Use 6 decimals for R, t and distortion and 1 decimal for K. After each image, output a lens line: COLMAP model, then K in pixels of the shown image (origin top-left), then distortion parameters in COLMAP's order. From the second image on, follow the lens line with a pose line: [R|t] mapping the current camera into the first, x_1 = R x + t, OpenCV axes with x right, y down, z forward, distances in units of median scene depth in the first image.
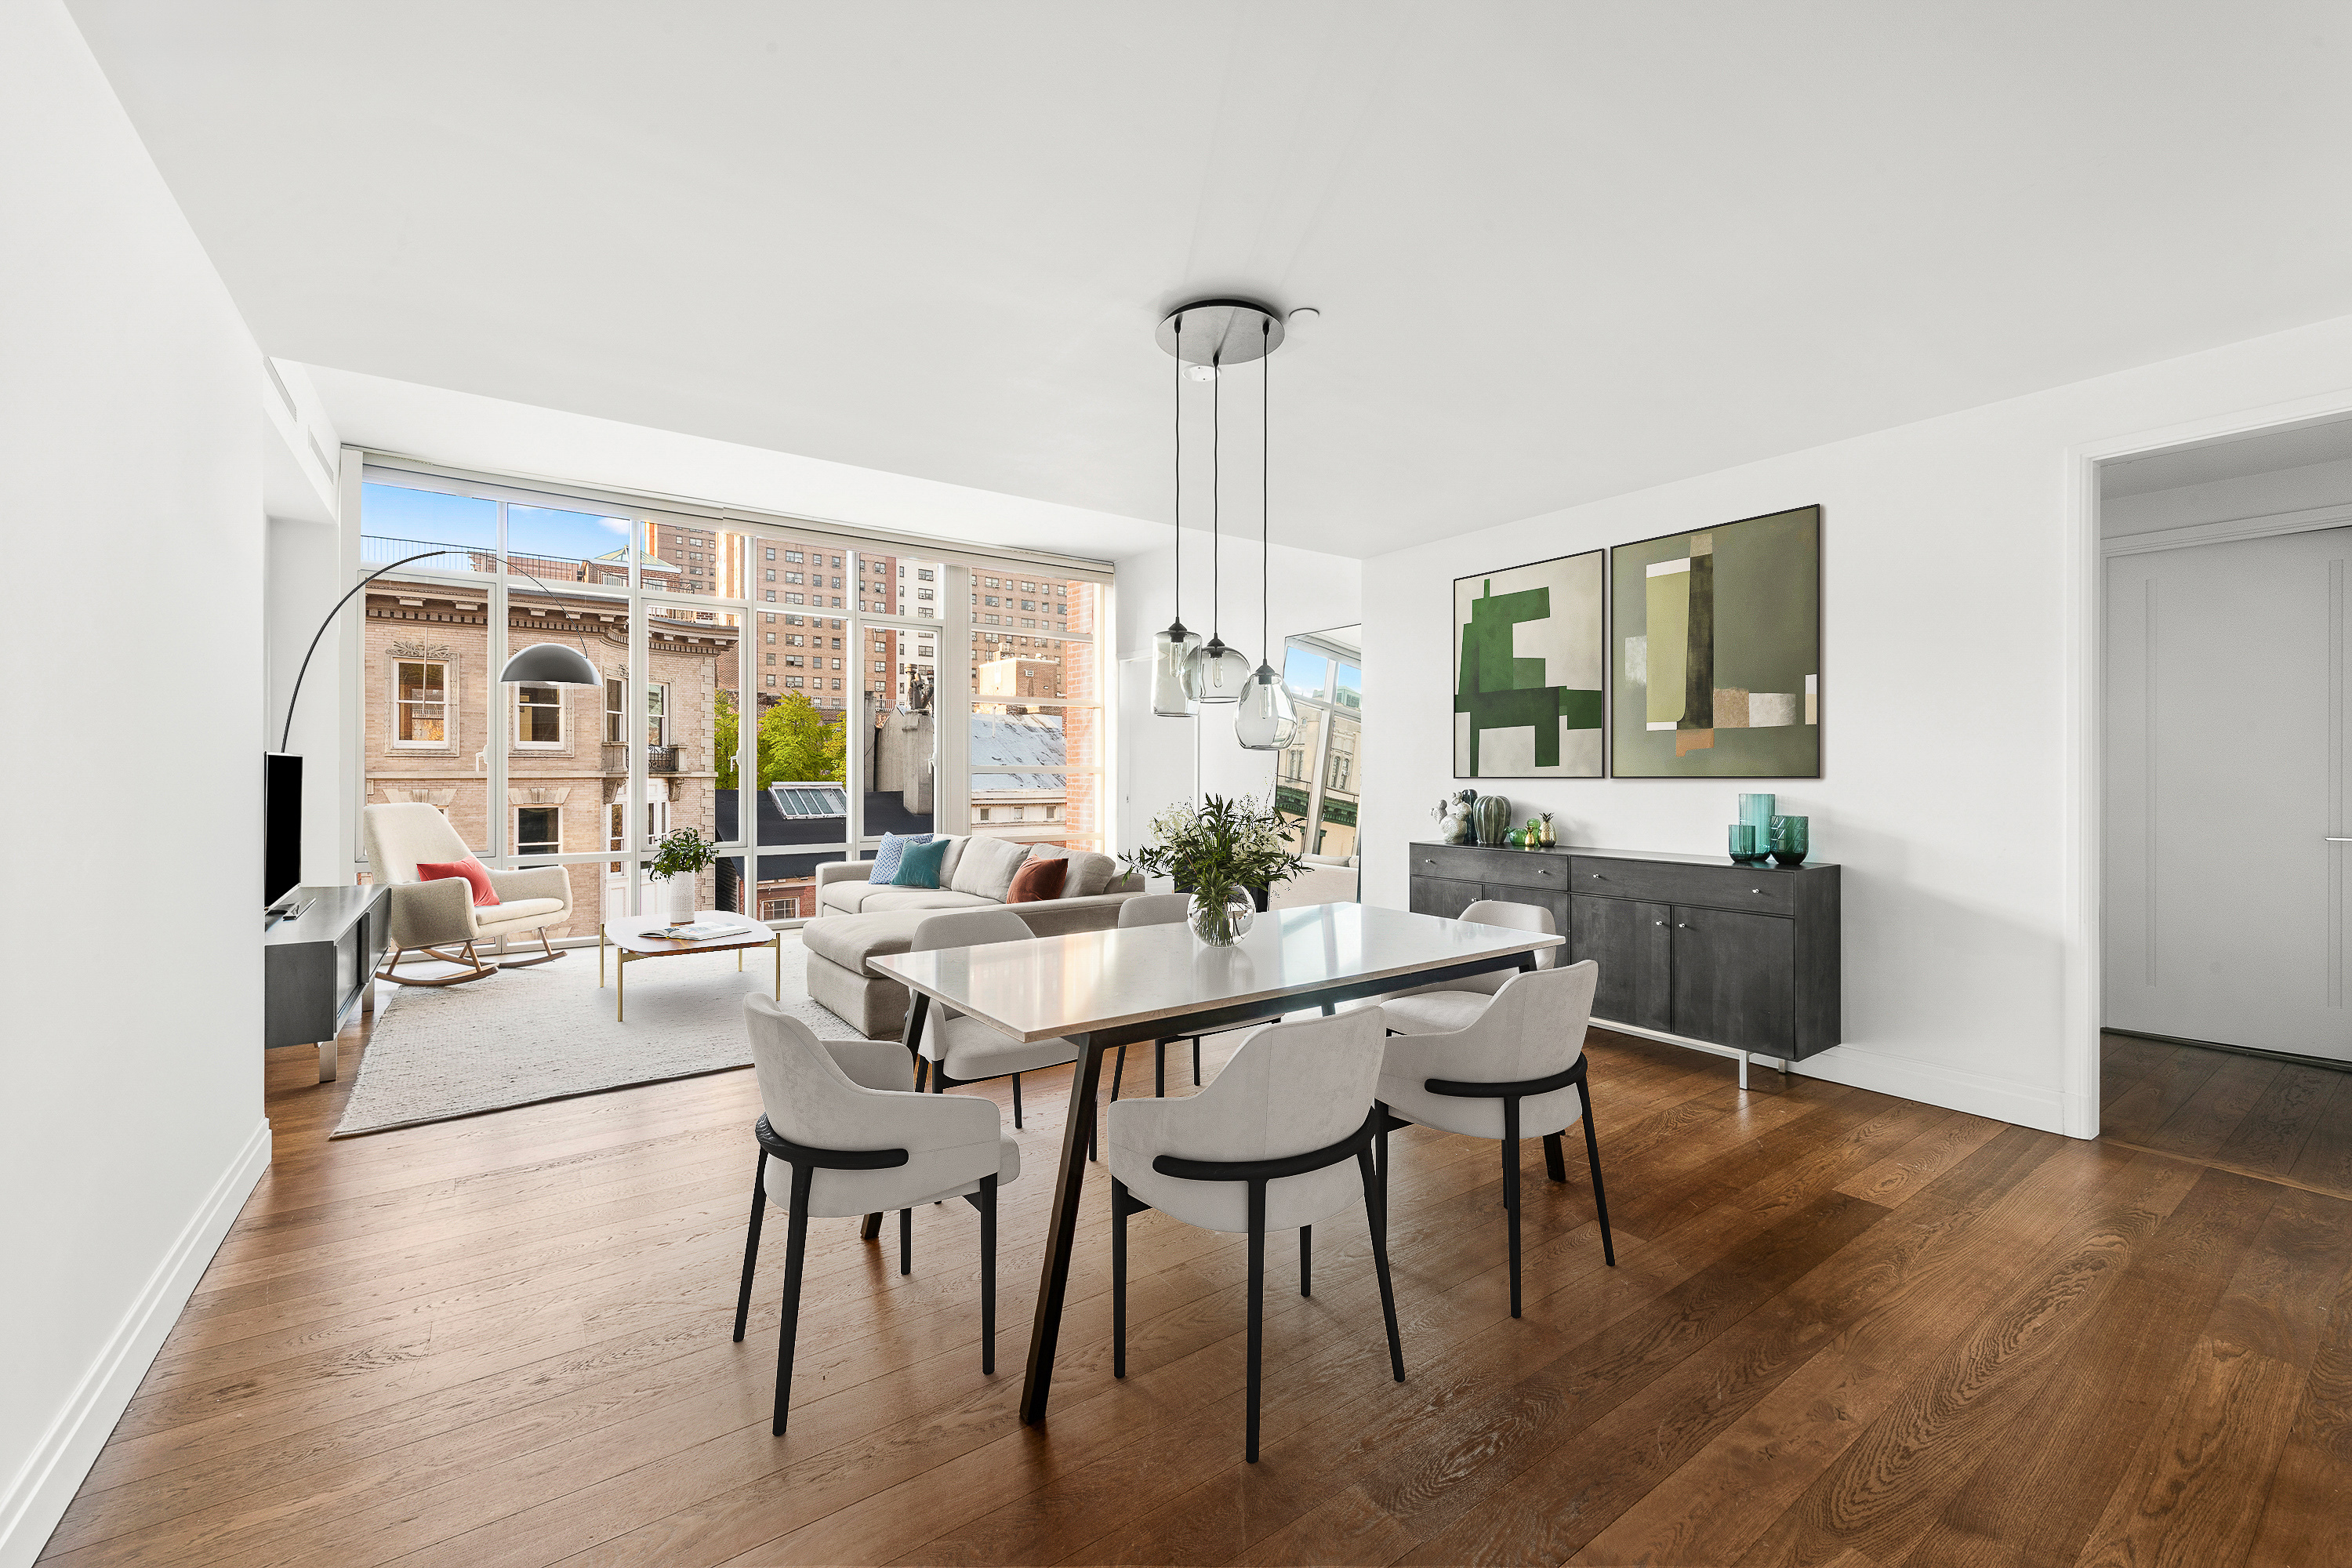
lens RADIAL K [[964.5, 0, 1176.0], [0, 964.5, 784.0], [0, 0, 1]] dist [-0.000750, -0.000335]
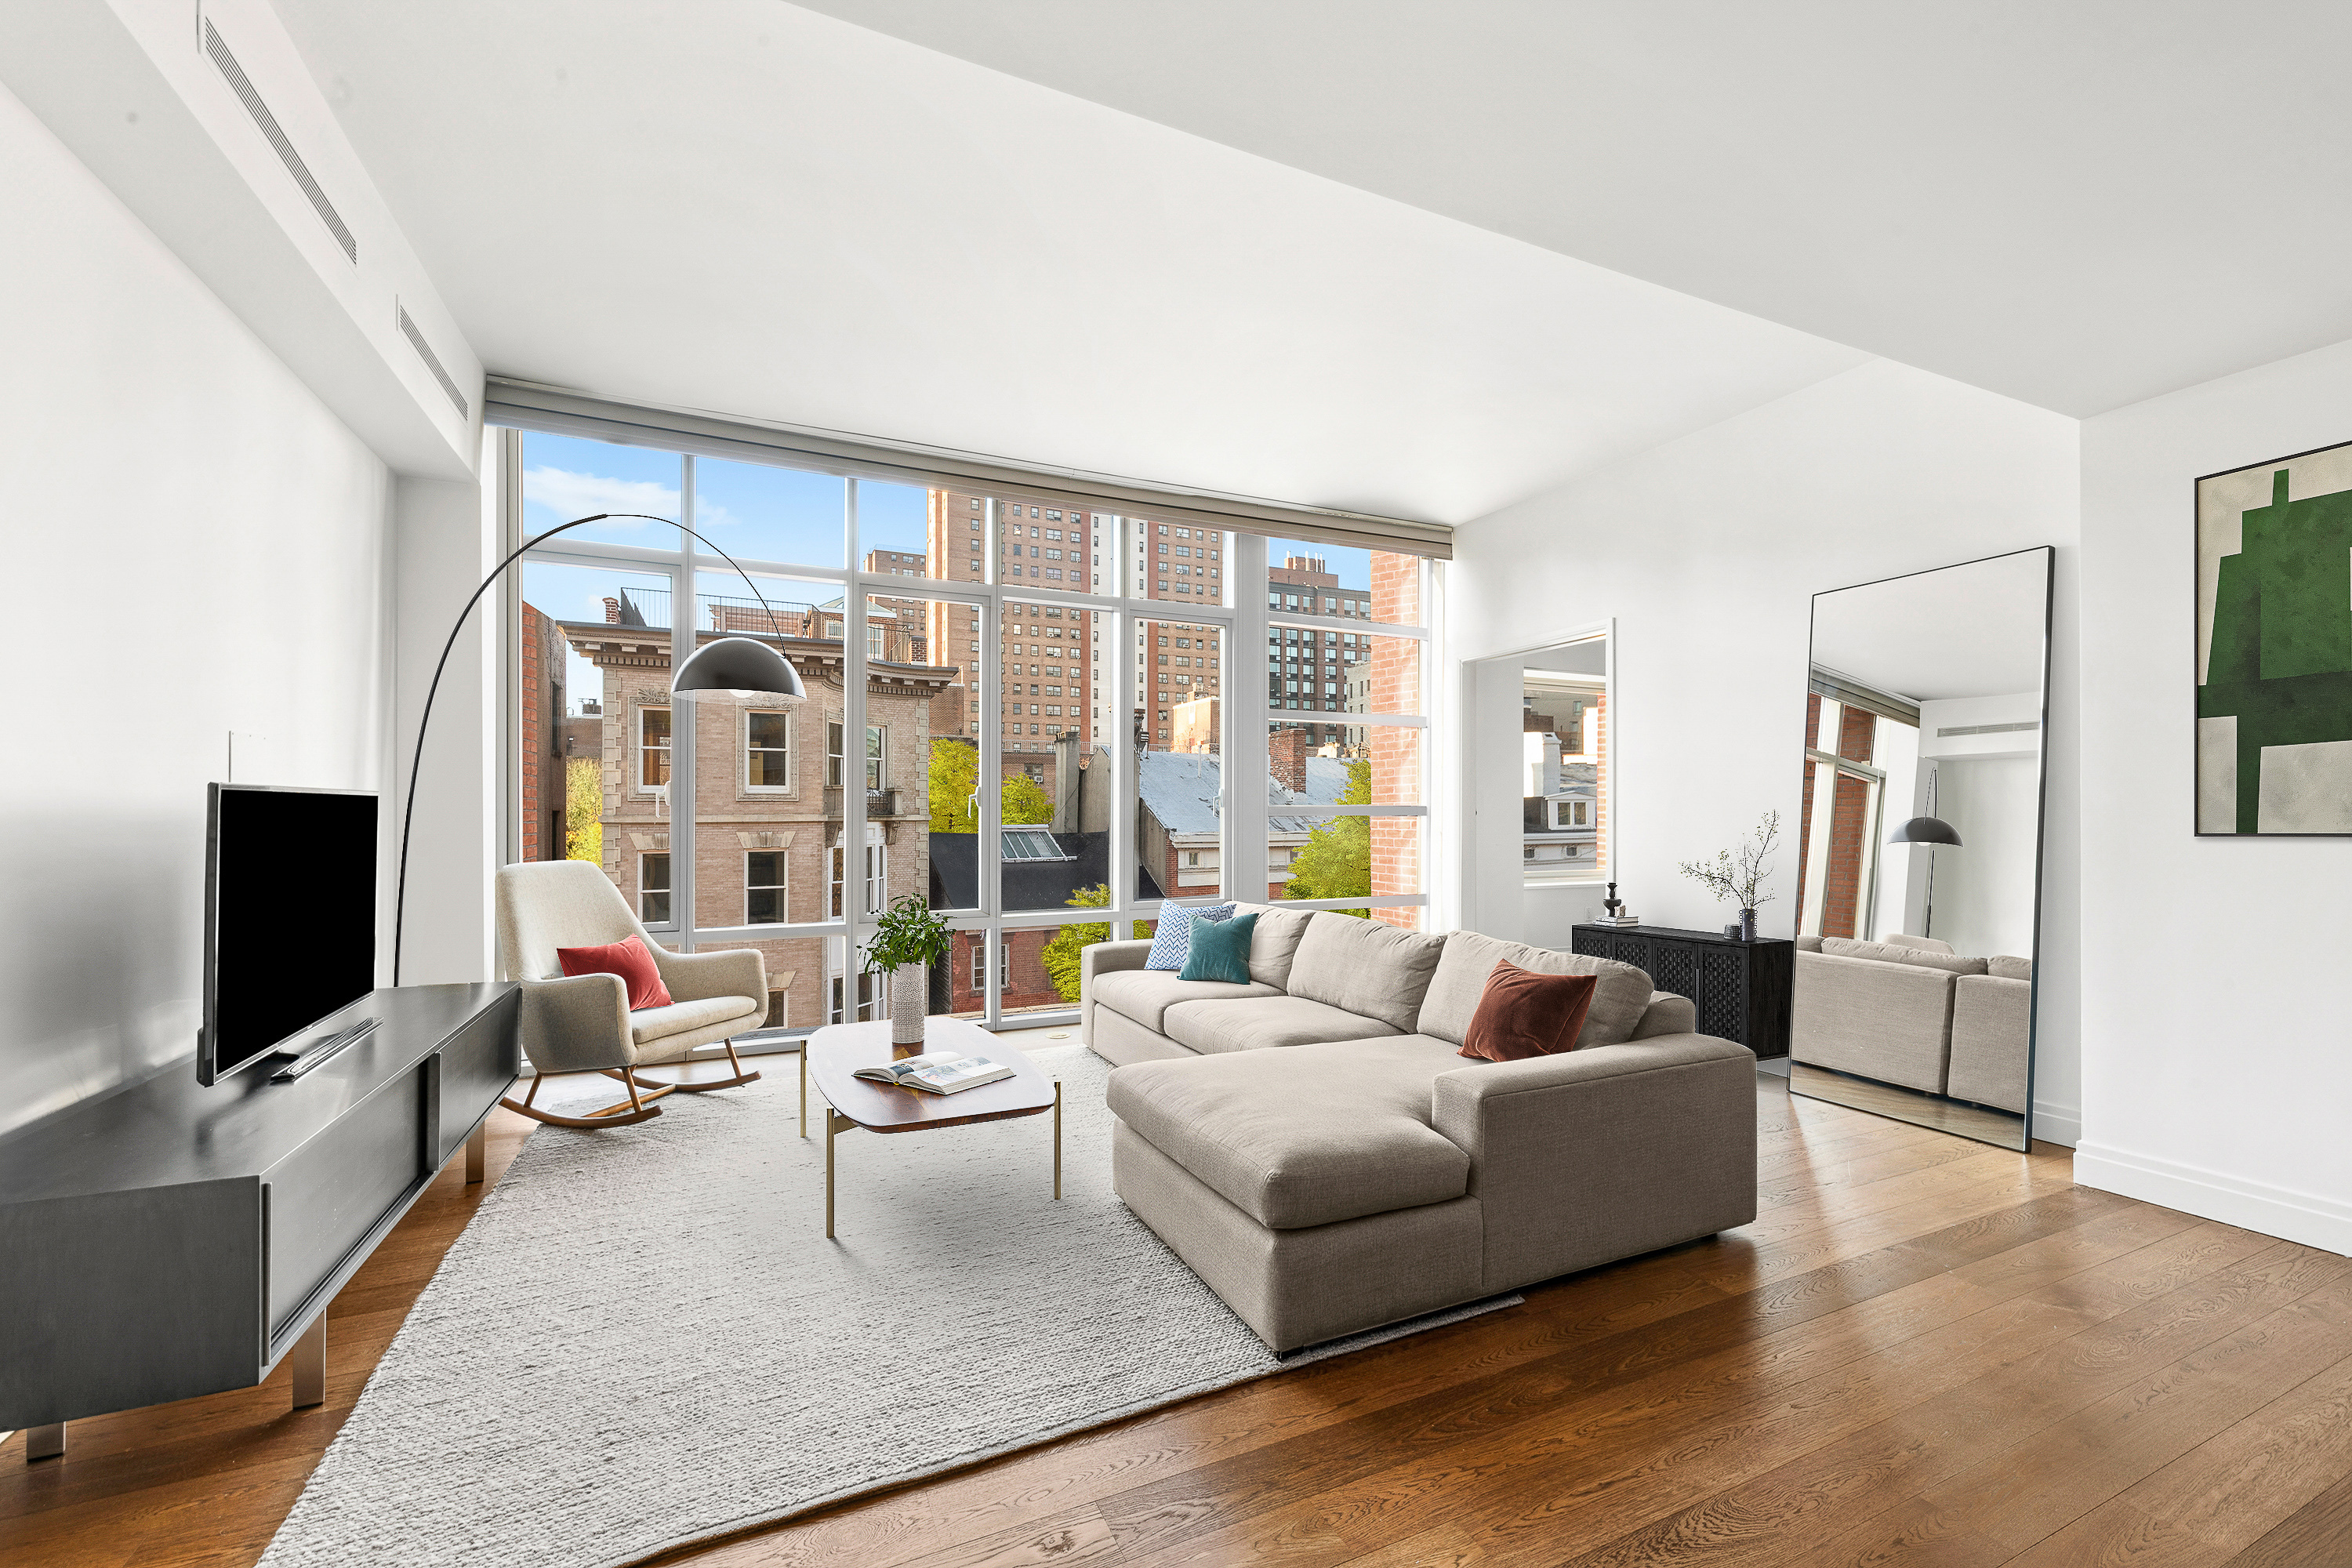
lens RADIAL K [[957.6, 0, 1168.6], [0, 957.6, 819.5], [0, 0, 1]] dist [0.000650, 0.000057]
pose [[0.980793, -0.000563, -0.195052, -0.053463], [-0.000467, 0.999986, -0.005234, -0.003624], [0.195052, 0.005224, 0.980779, 0.099927]]
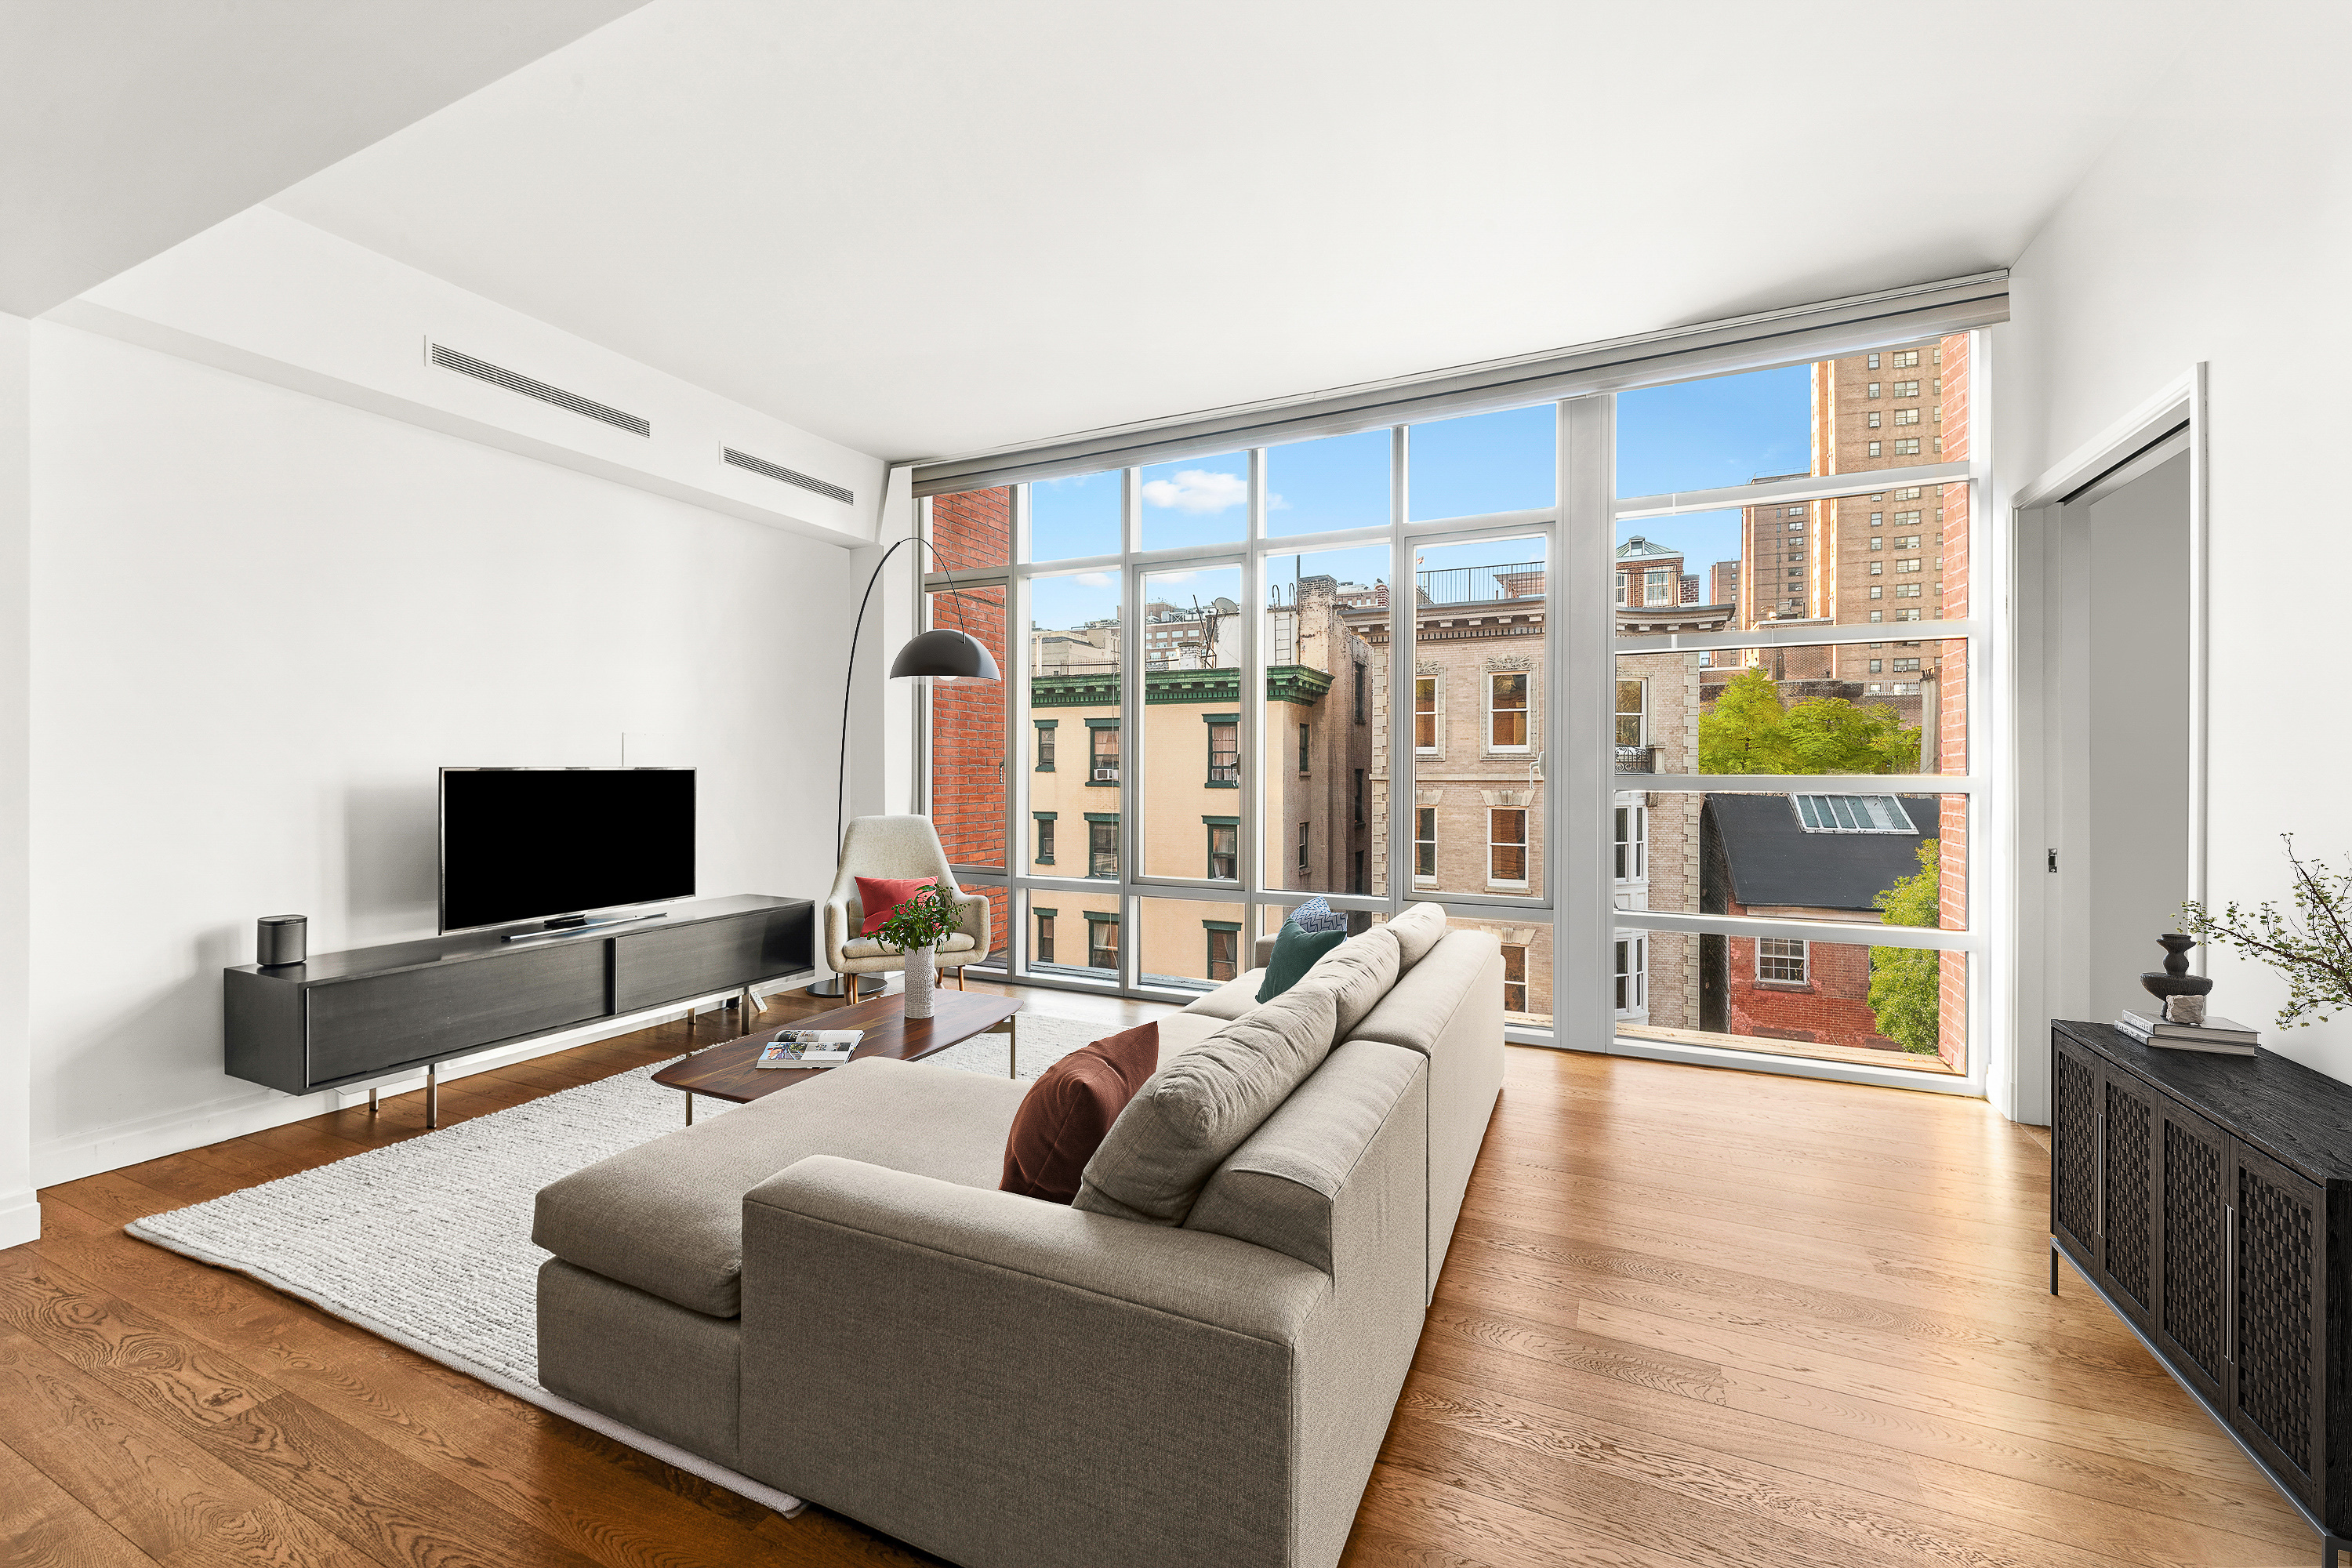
lens RADIAL K [[934.4, 0, 1178.8], [0, 934.4, 772.9], [0, 0, 1]] dist [0.001208, -0.000029]
pose [[0.485293, 0.003736, -0.874344, 0.042536], [-0.012069, 0.999924, -0.002427, -0.007723], [0.874269, 0.011730, 0.485301, 0.204857]]
